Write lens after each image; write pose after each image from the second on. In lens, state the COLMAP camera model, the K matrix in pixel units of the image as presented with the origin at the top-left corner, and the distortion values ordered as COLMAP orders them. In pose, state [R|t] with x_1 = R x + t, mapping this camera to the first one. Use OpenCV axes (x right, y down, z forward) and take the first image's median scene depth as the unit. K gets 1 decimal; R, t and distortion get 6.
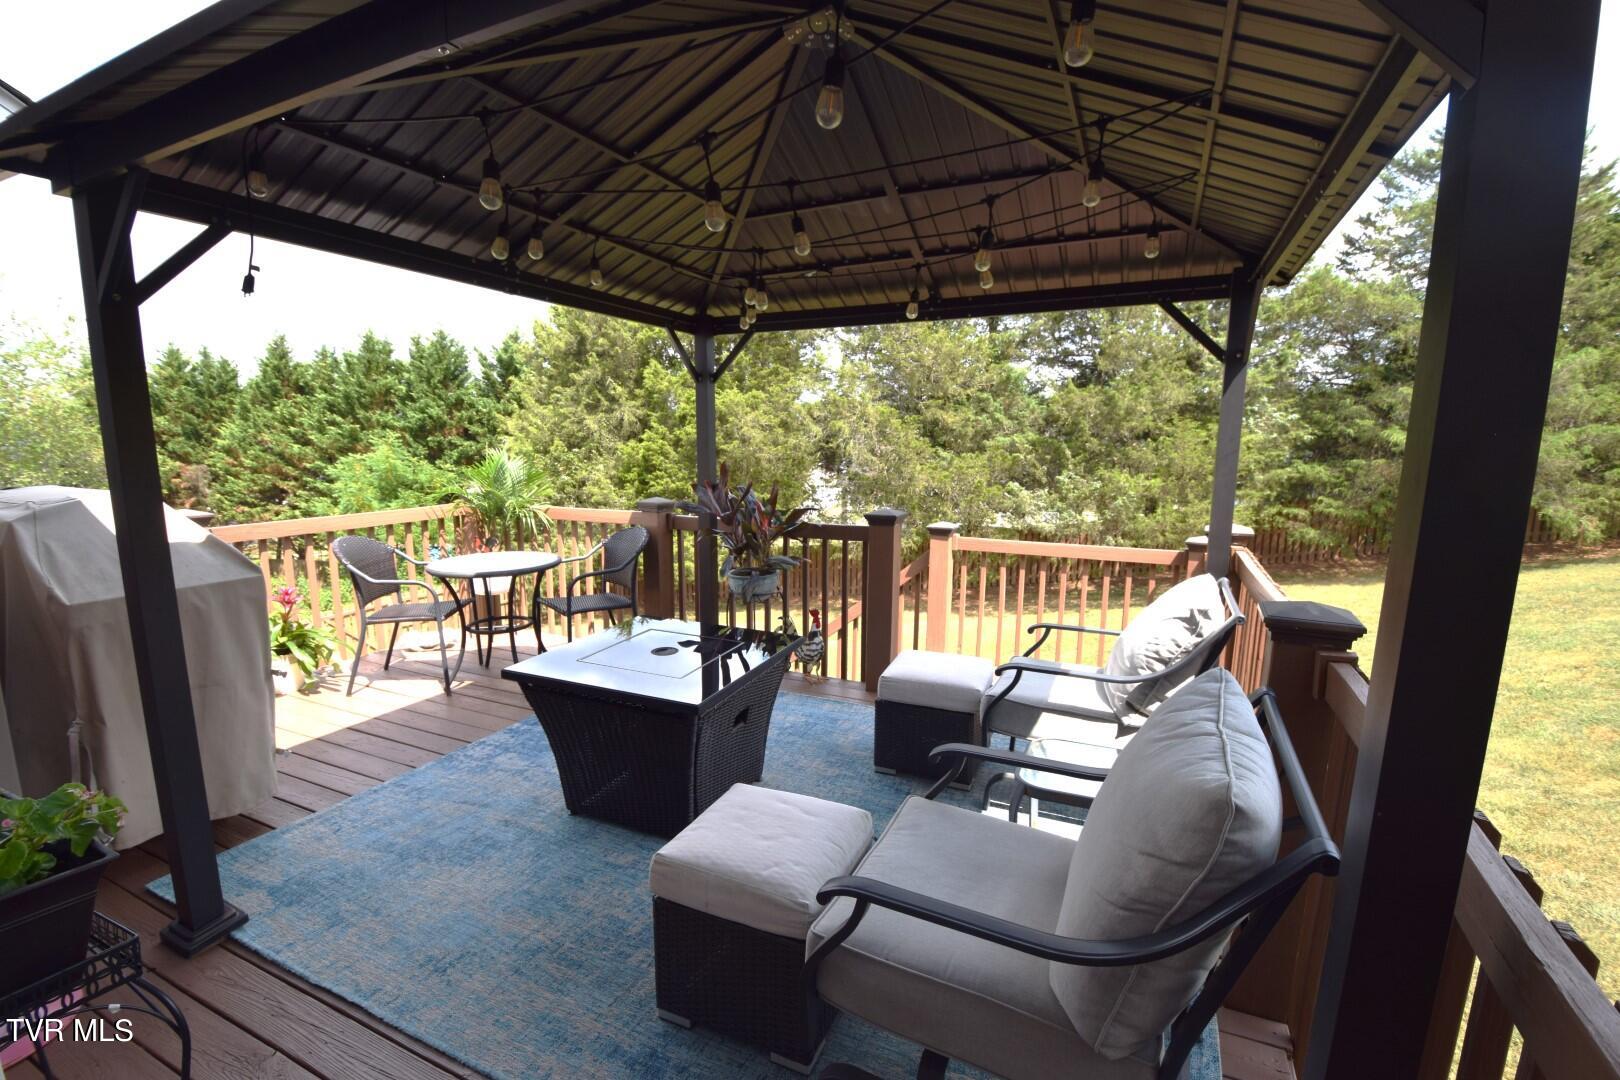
lens RADIAL K [[711.9, 0, 811.6], [0, 711.9, 557.0], [0, 0, 1]] dist [0.001082, -0.018755]
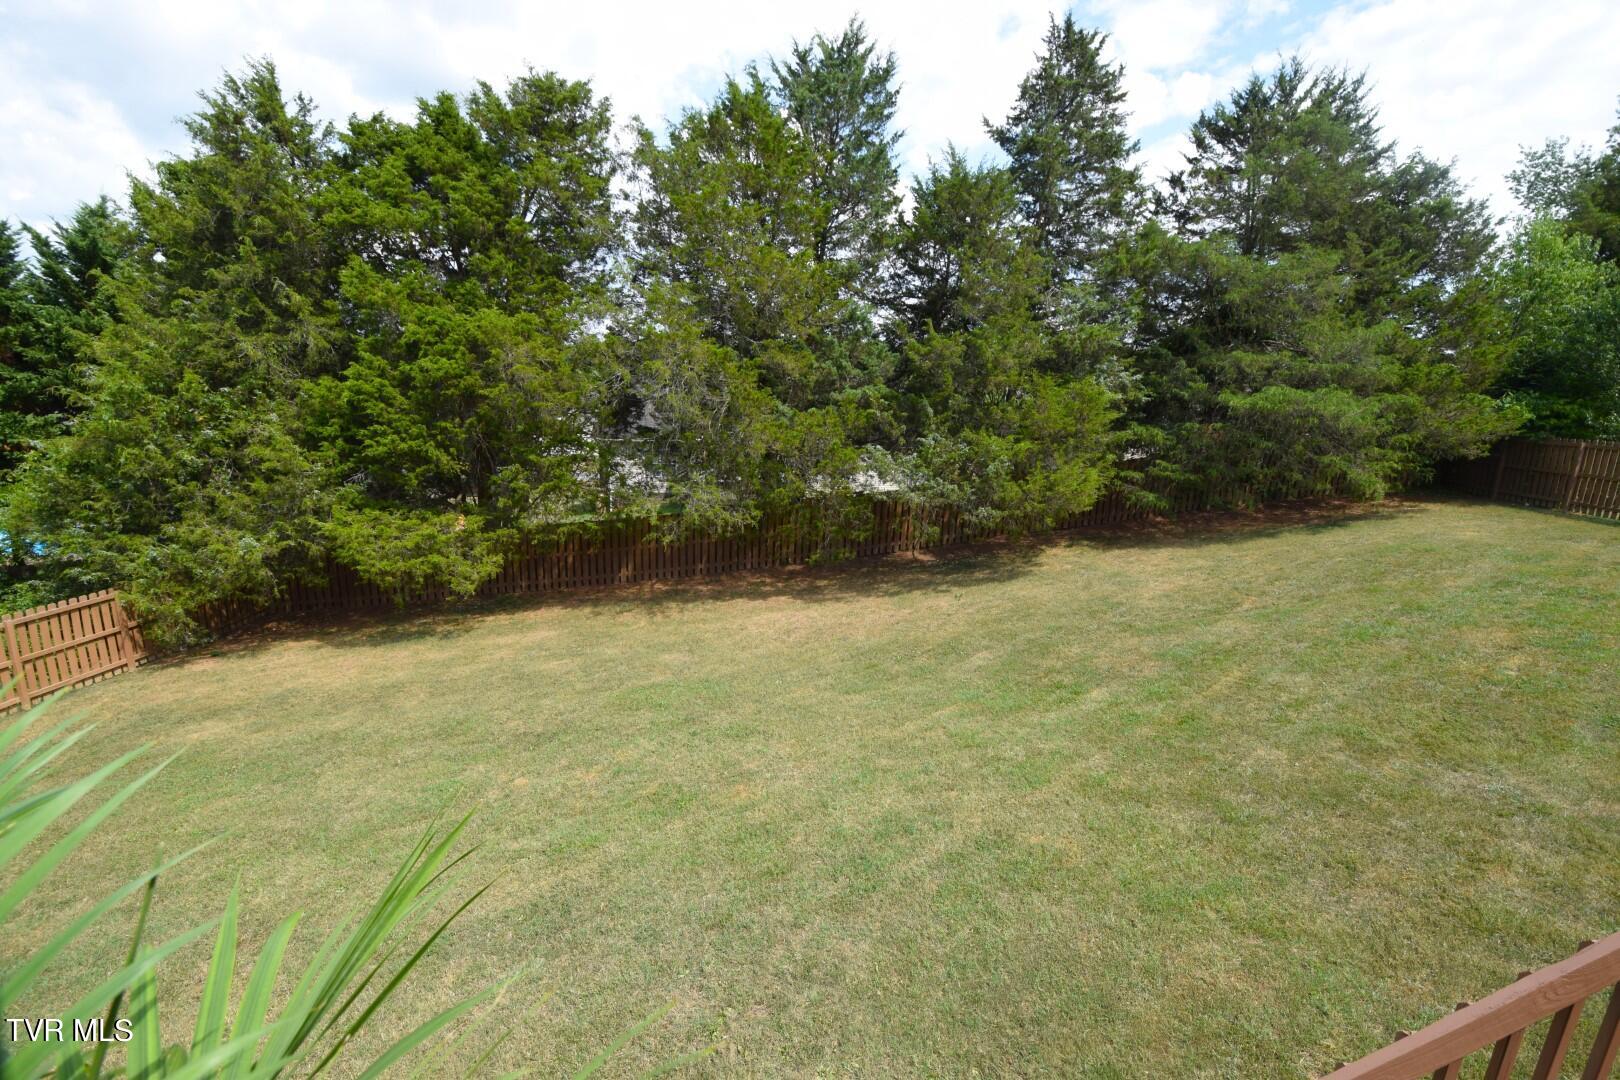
lens RADIAL K [[711.9, 0, 811.6], [0, 711.9, 557.0], [0, 0, 1]] dist [0.001082, -0.018755]
pose [[0.926727, -0.056996, 0.371389, -0.085486], [0.029480, 0.996411, 0.079353, -0.034254], [-0.374578, -0.062590, 0.925080, 0.200250]]
